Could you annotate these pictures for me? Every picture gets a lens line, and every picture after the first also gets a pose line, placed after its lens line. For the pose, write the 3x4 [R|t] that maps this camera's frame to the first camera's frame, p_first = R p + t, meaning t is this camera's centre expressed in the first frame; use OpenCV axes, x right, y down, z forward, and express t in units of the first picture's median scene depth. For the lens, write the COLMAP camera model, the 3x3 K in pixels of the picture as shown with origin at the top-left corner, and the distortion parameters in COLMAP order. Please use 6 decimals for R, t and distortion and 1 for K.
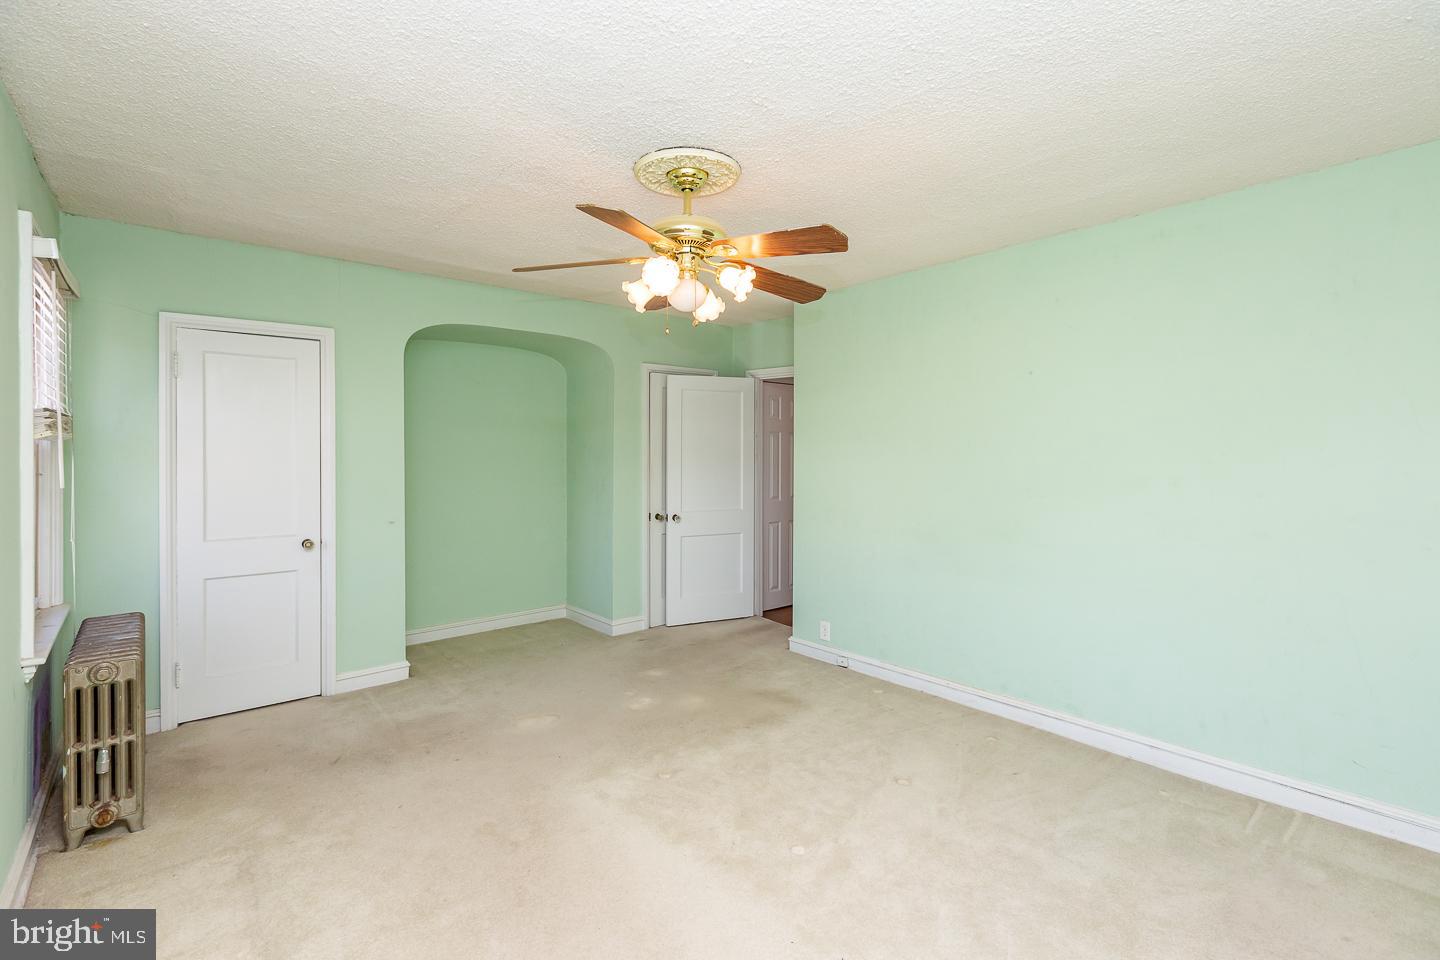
lens RADIAL K [[639.2, 0, 725.8], [0, 639.2, 466.0], [0, 0, 1]] dist [-0.000363, 0.000013]
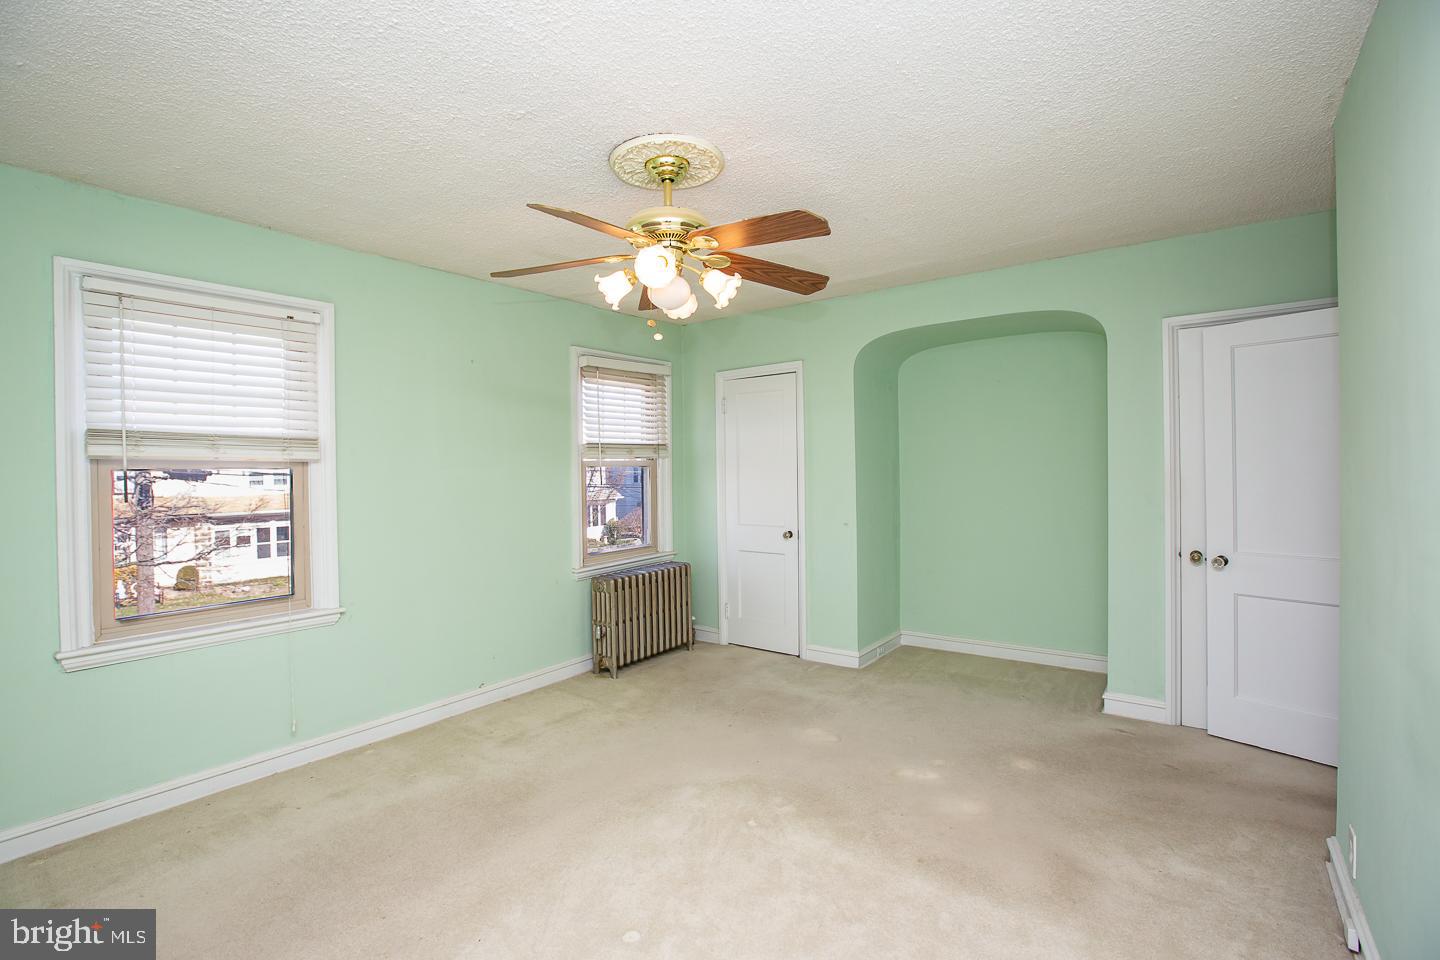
lens RADIAL K [[671.1, 0, 720.0], [0, 671.1, 480.0], [0, 0, 1]] dist [-0.001185, -0.000216]
pose [[0.231259, 0.022257, -0.972638, 0.611940], [-0.001260, 0.999744, 0.022578, -0.015870], [0.972891, -0.003996, 0.231228, 0.558685]]
